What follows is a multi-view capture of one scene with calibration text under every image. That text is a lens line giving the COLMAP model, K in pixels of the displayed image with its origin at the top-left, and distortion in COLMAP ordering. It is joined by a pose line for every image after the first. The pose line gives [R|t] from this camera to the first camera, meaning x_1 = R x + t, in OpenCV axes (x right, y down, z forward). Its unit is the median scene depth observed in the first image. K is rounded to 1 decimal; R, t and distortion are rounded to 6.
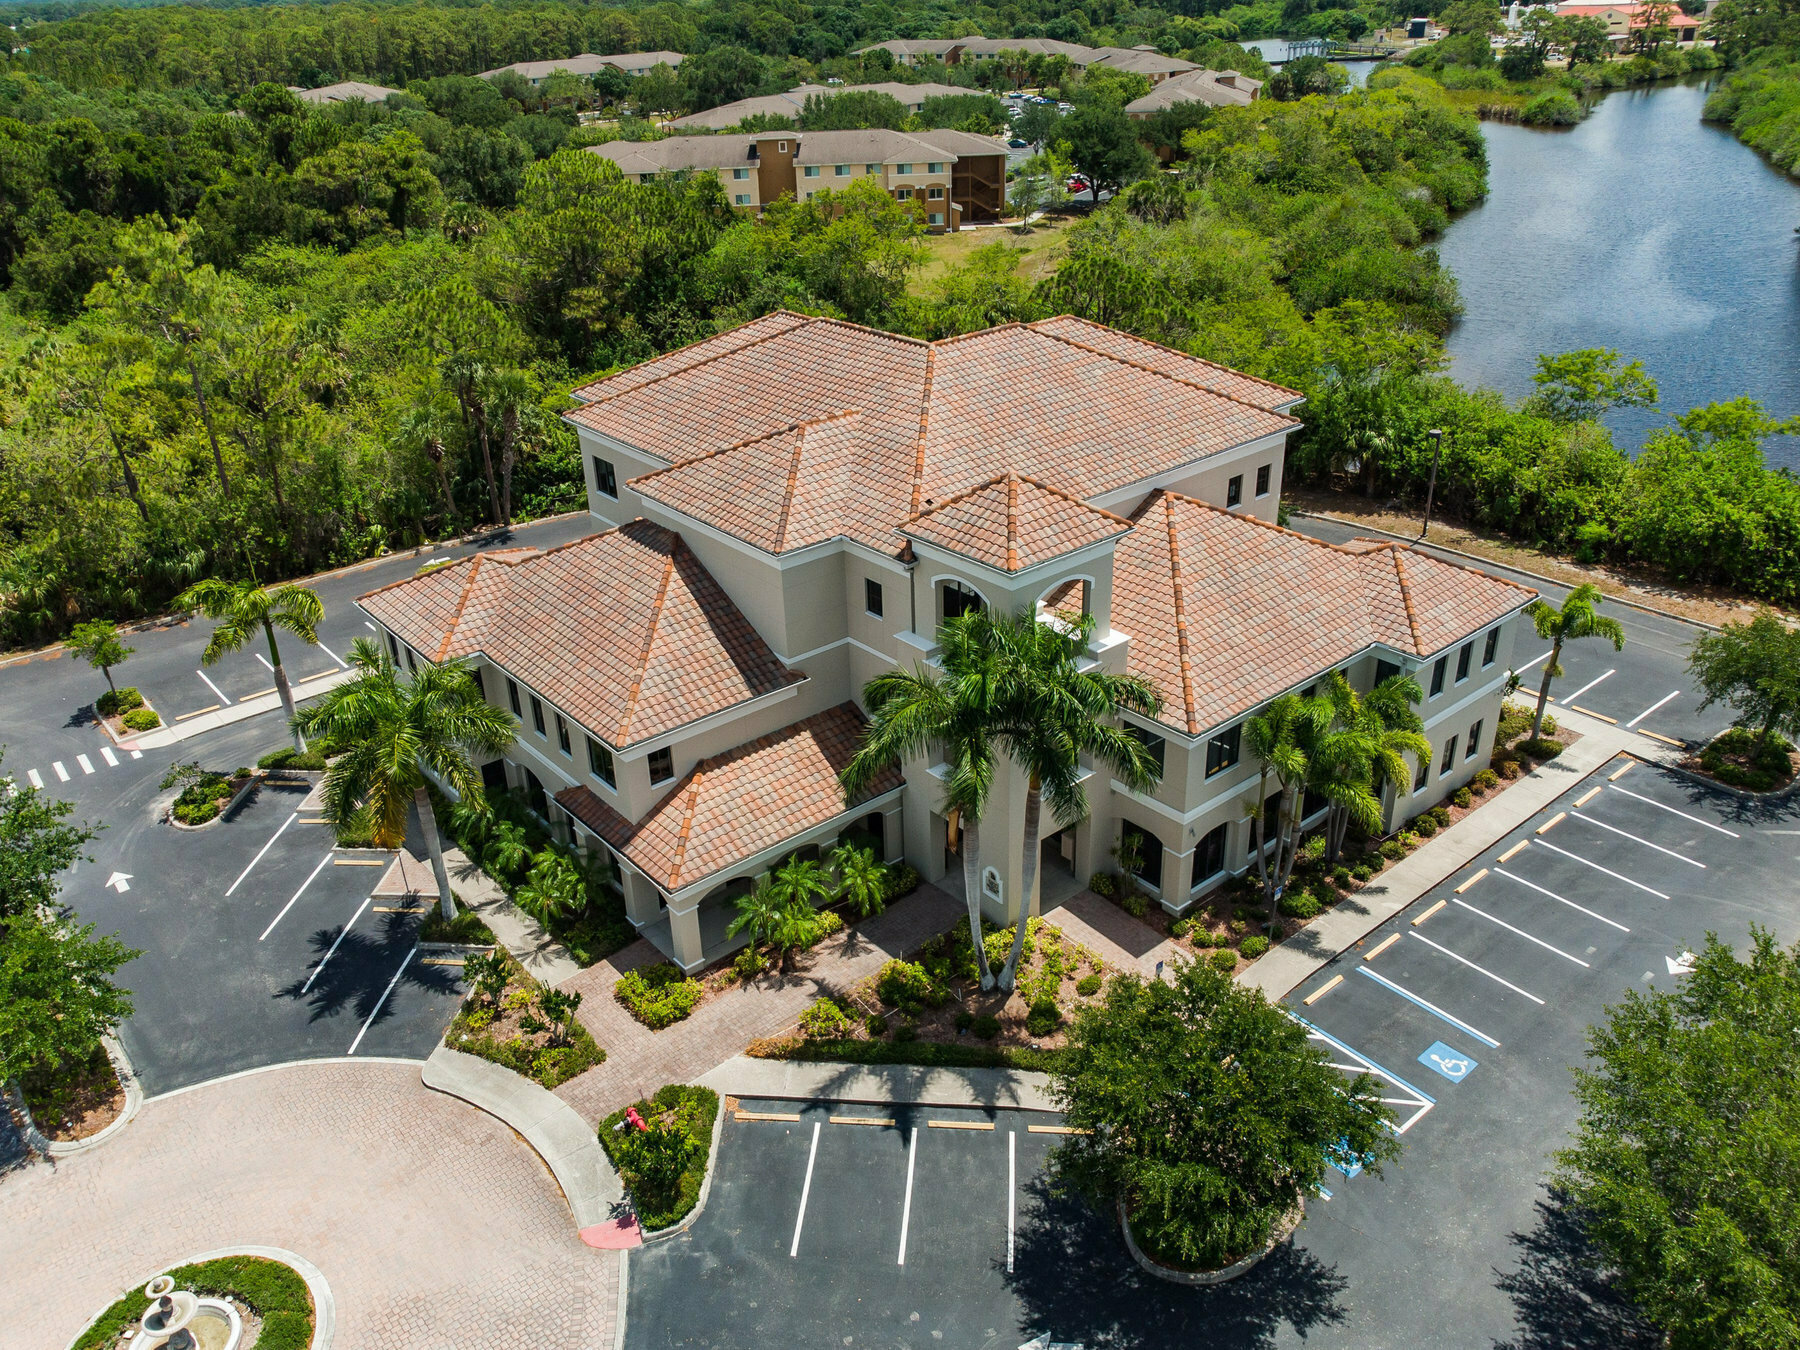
lens RADIAL K [[1361.6, 0, 900.0], [0, 1361.6, 675.0], [0, 0, 1]] dist [0.027934, -0.013693]
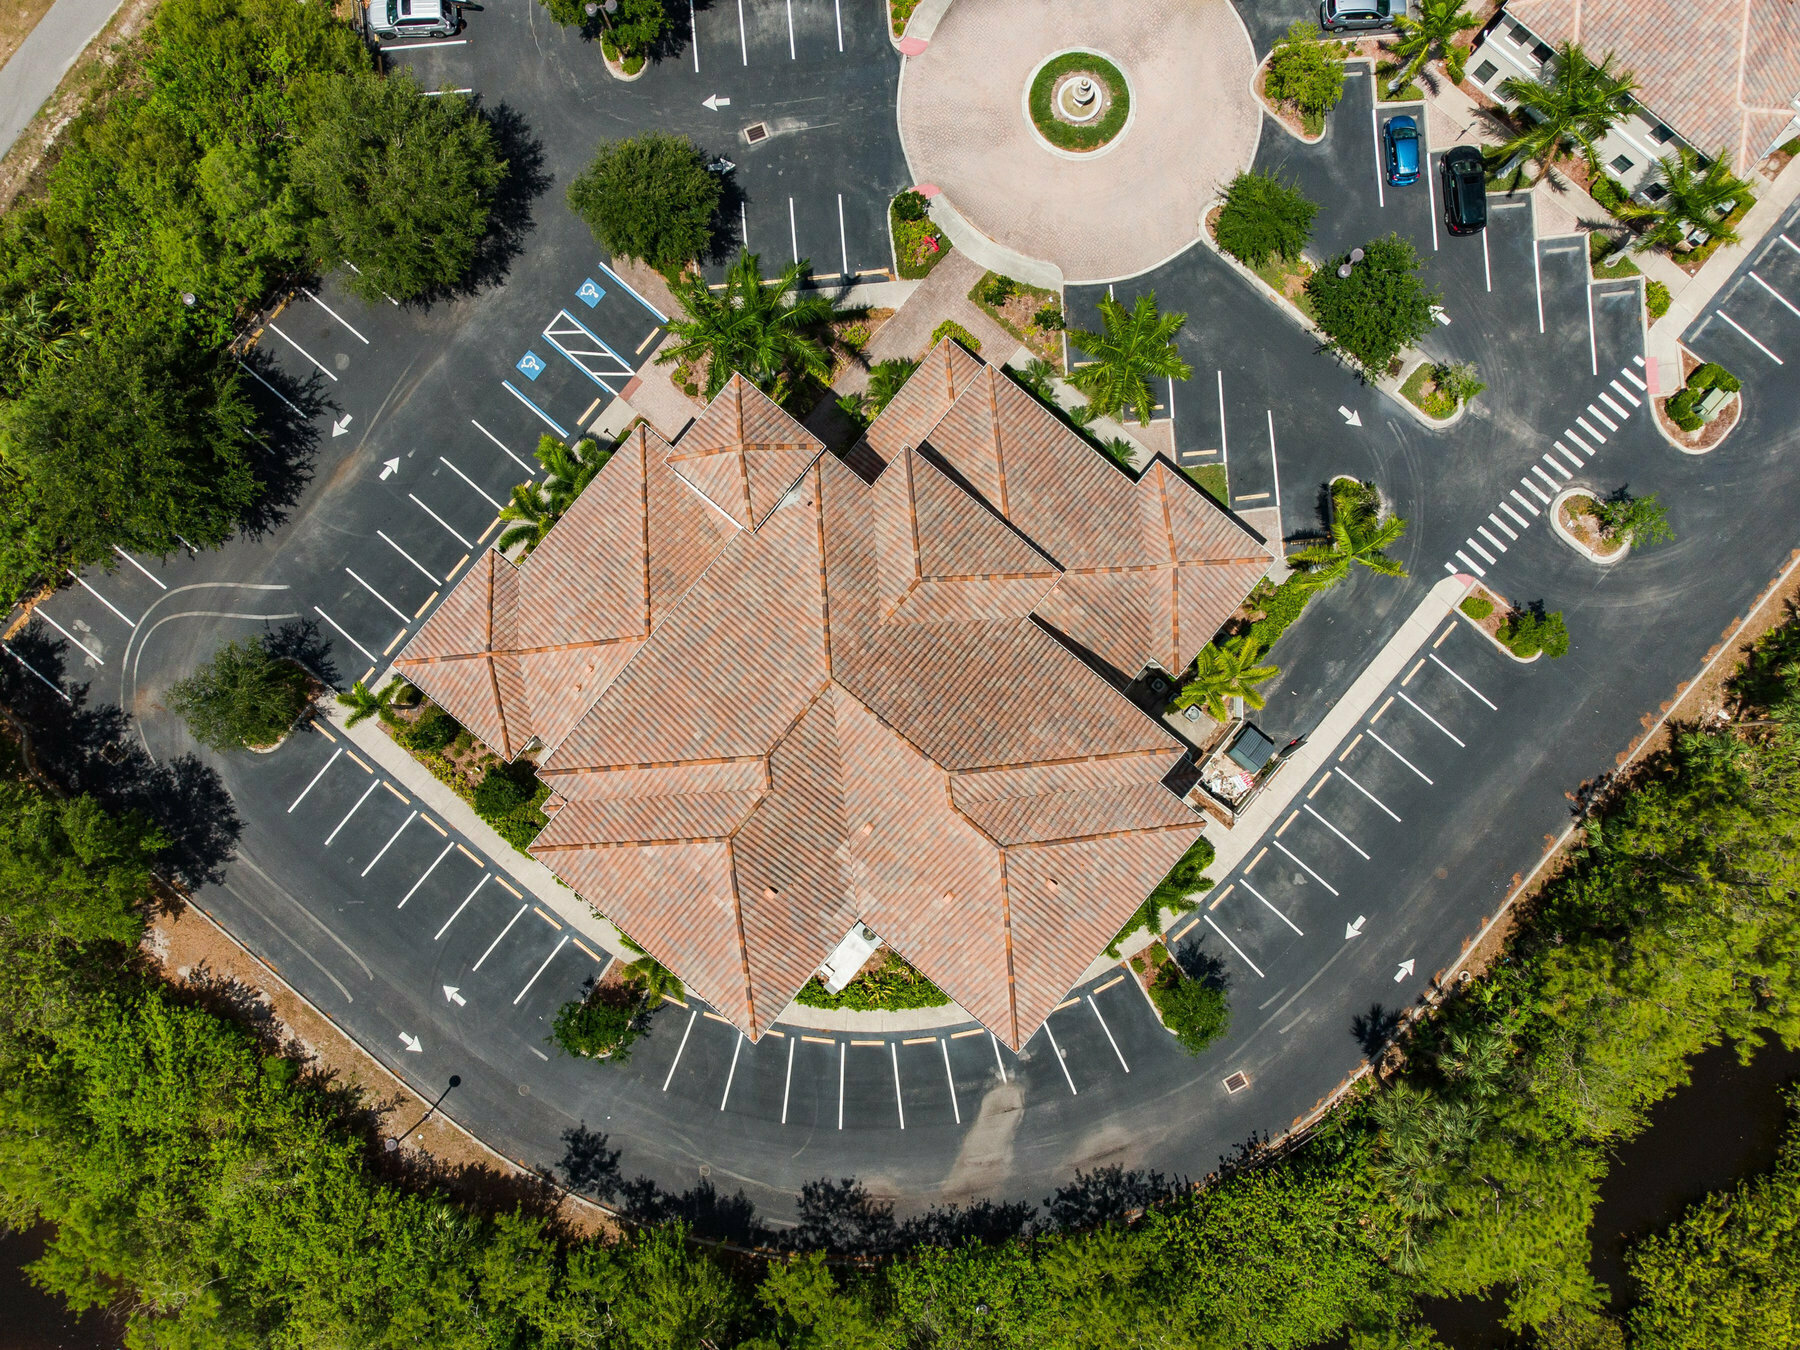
lens RADIAL K [[1347.5, 0, 889.8], [0, 1347.5, 677.7], [0, 0, 1]] dist [0.023345, -0.003916]
pose [[-0.984253, 0.172885, 0.036824, -0.087217], [-0.047687, -0.460304, 0.886480, -1.593166], [0.170209, 0.870765, 0.461300, 0.582712]]
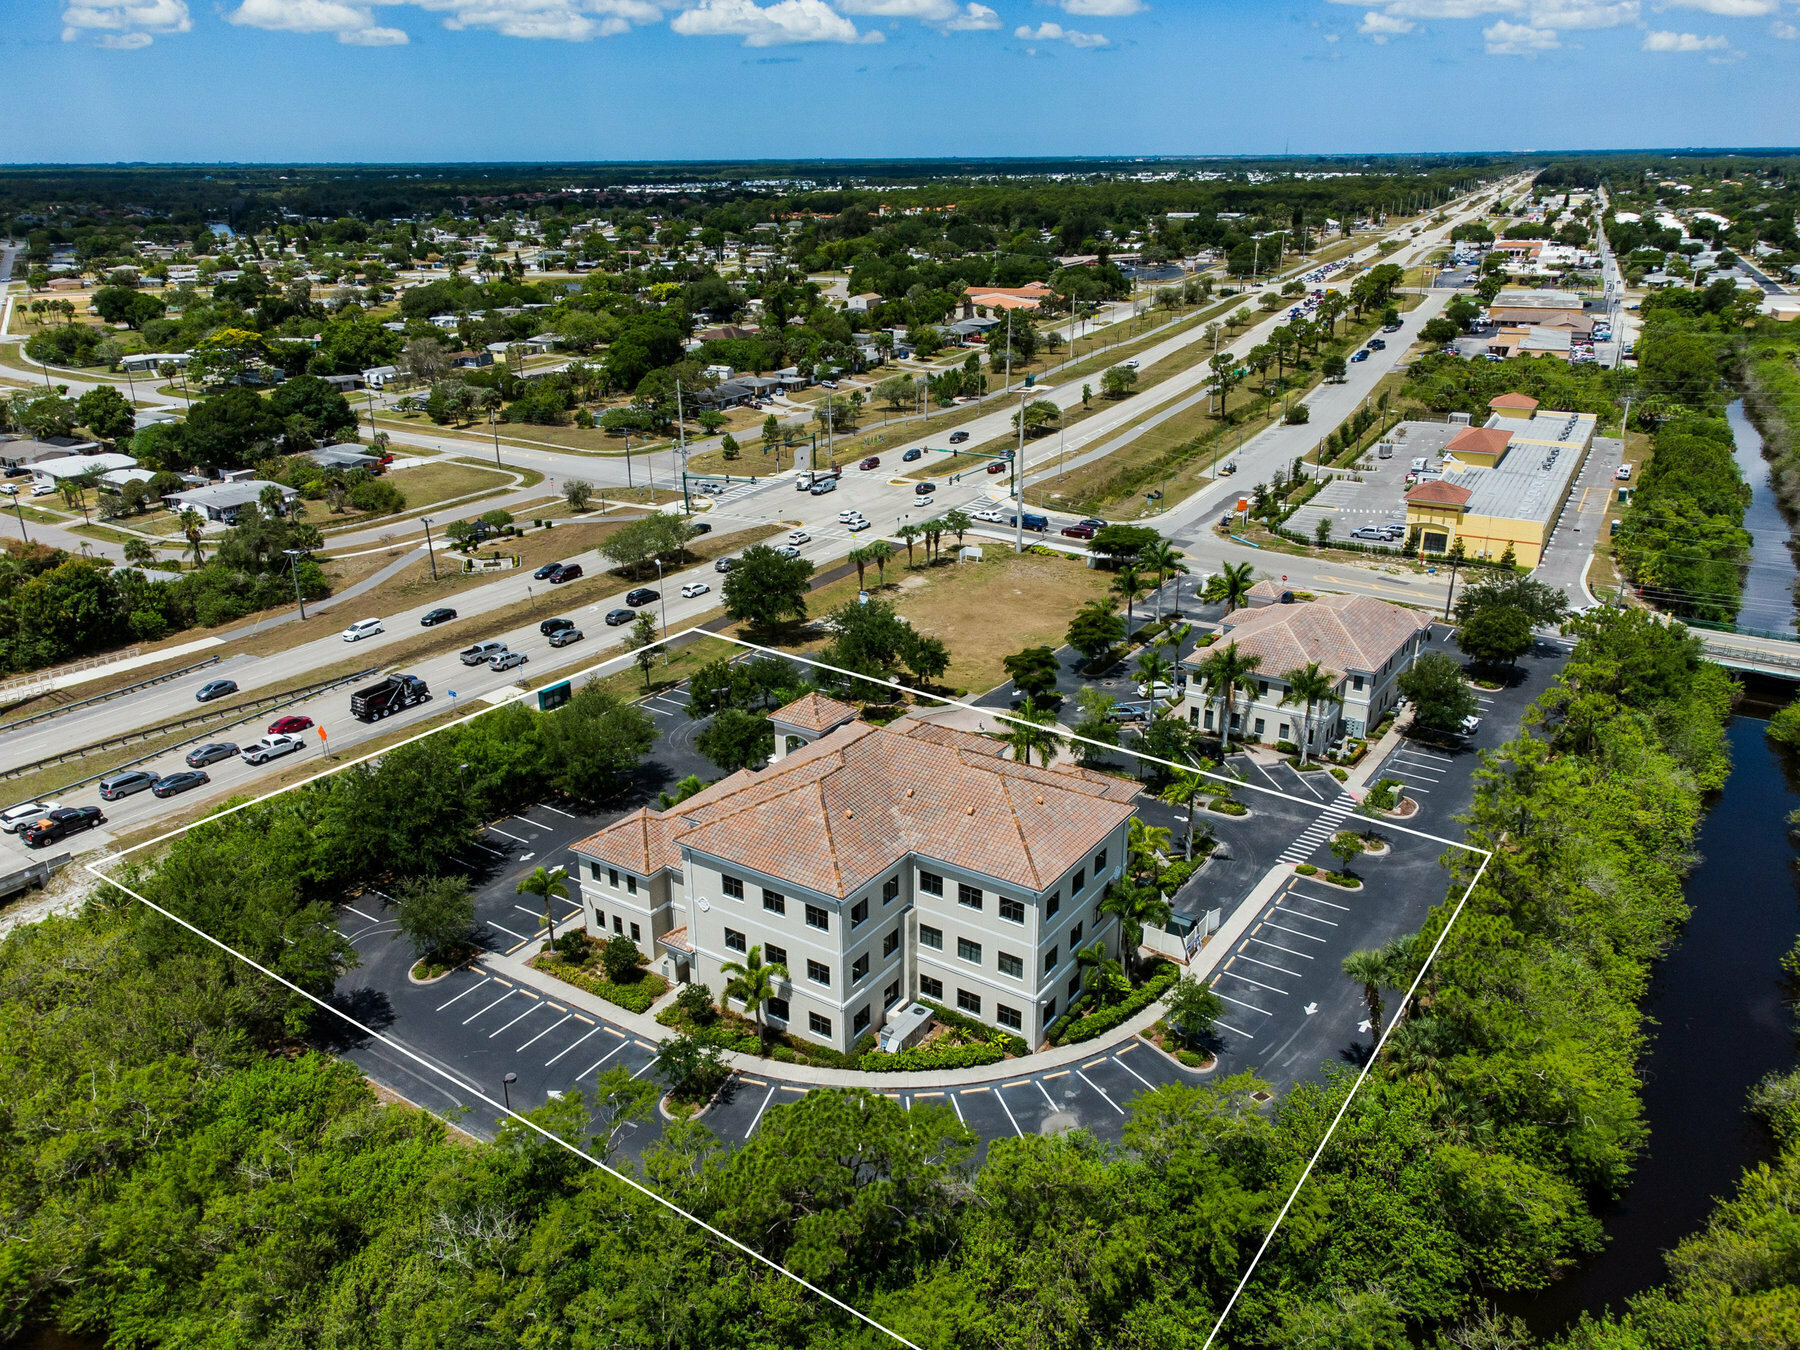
lens RADIAL K [[1351.6, 0, 895.2], [0, 1351.6, 674.5], [0, 0, 1]] dist [0.022457, -0.001898]
pose [[-0.961111, 0.132281, -0.242421, 0.563735], [-0.097420, 0.658984, 0.745821, -2.142065], [0.258410, 0.740434, -0.620469, 2.660738]]
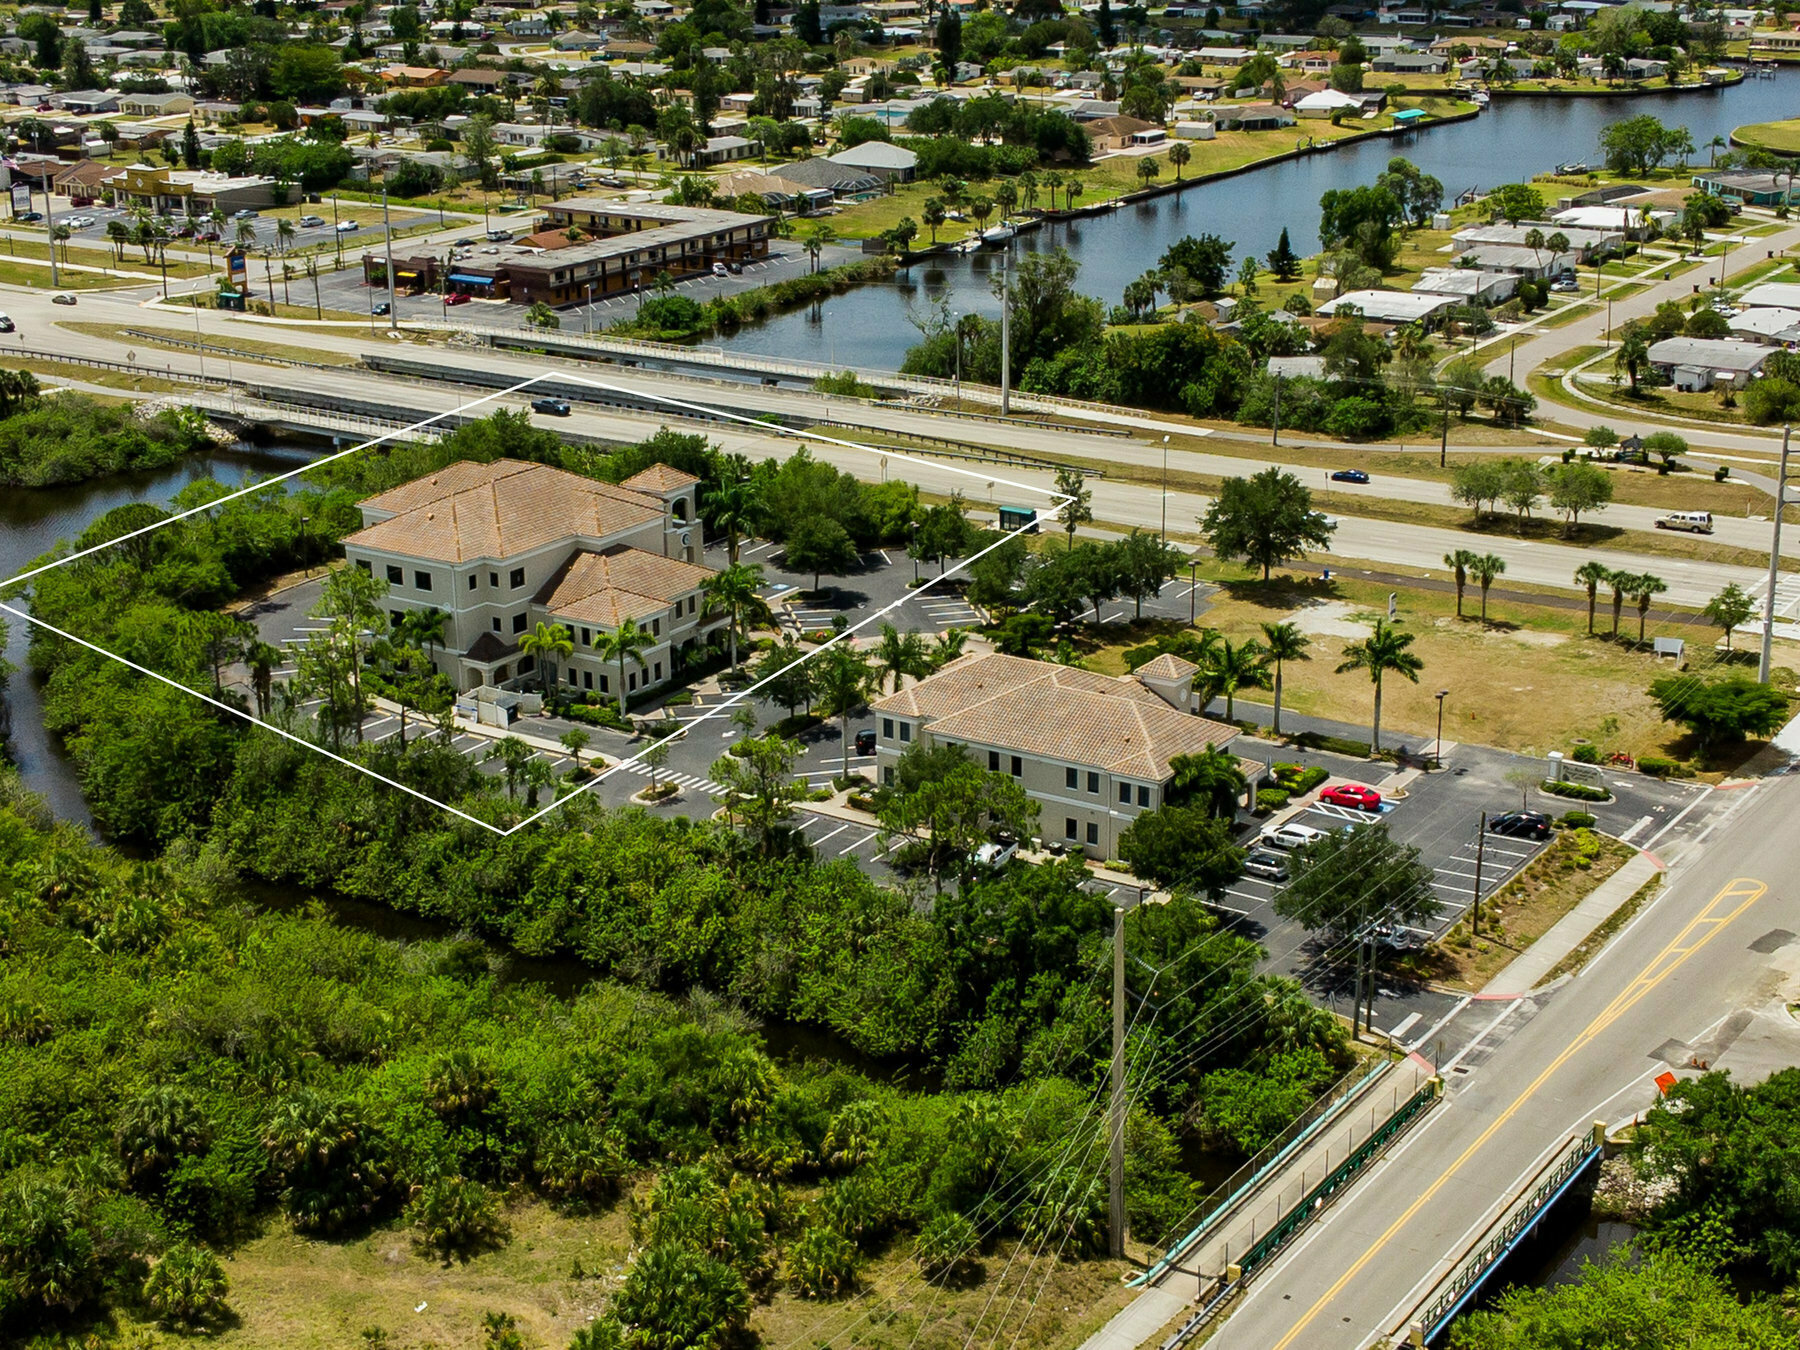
lens RADIAL K [[2727.2, 0, 900.0], [0, 2727.2, 675.0], [0, 0, 1]] dist [0.085392, -0.027432]
pose [[-0.270139, -0.265075, 0.925613, -5.862235], [0.474055, 0.800137, 0.367494, -1.771893], [-0.838031, 0.538067, -0.090488, 1.385491]]
